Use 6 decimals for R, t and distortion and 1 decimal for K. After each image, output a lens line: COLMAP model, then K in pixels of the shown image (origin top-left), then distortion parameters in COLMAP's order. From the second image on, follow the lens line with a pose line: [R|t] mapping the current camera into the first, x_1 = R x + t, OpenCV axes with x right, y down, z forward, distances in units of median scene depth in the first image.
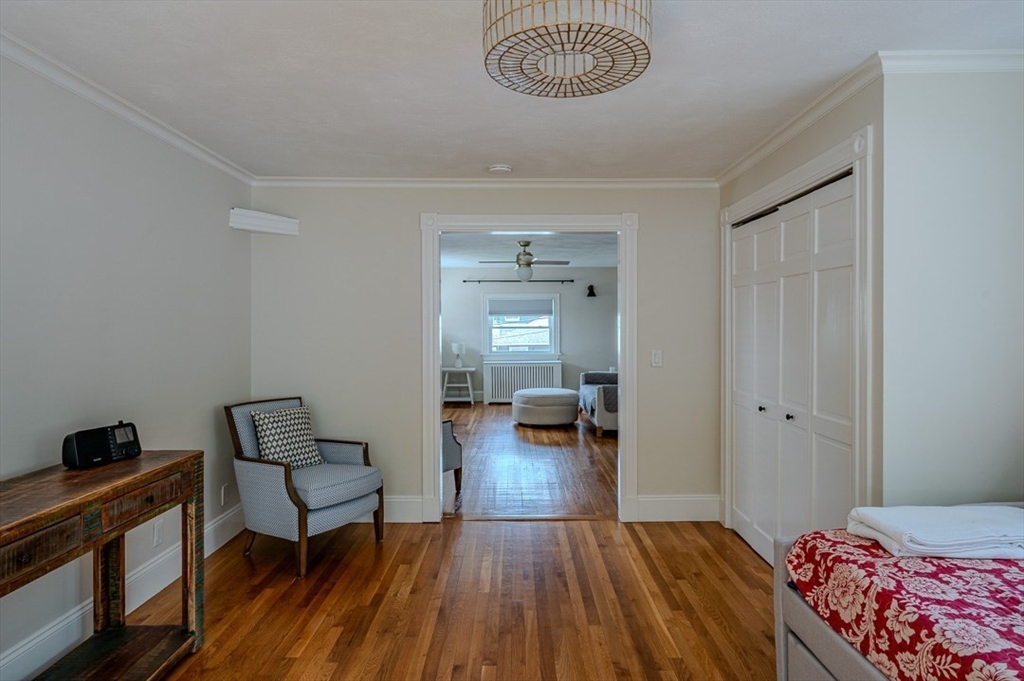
lens RADIAL K [[616.0, 0, 515.1], [0, 616.0, 331.5], [0, 0, 1]] dist [0.001938, -0.000284]
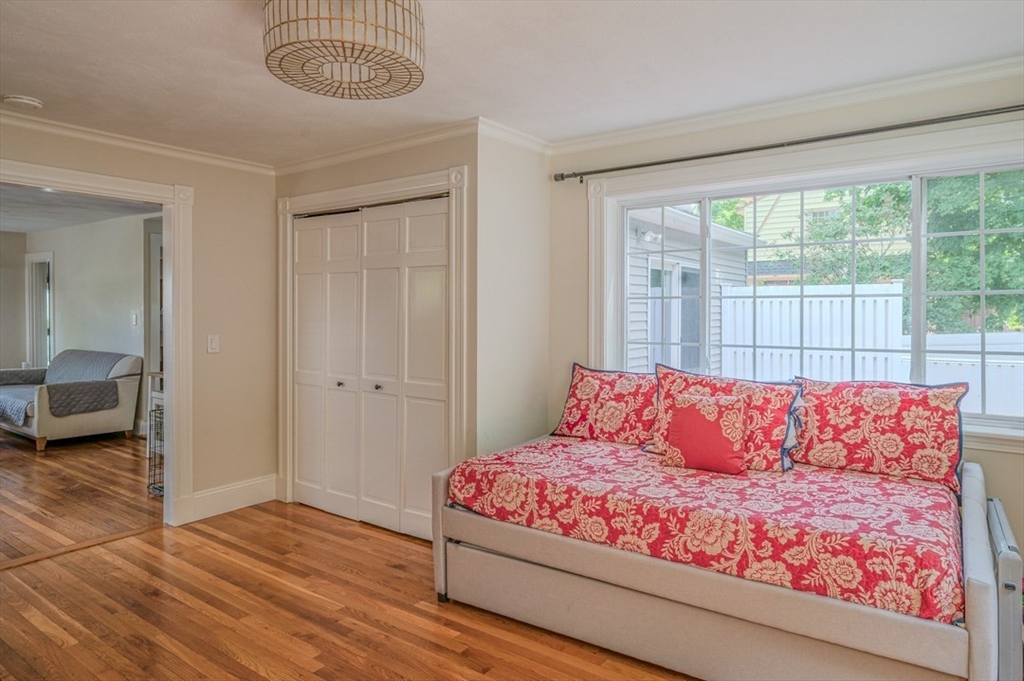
lens RADIAL K [[620.1, 0, 548.0], [0, 620.1, 321.0], [0, 0, 1]] dist [-0.007745, -0.001289]
pose [[0.562429, -0.007740, 0.826809, -0.552973], [0.002095, 0.999966, 0.007936, 0.002940], [-0.826843, -0.002732, 0.562426, 0.077876]]
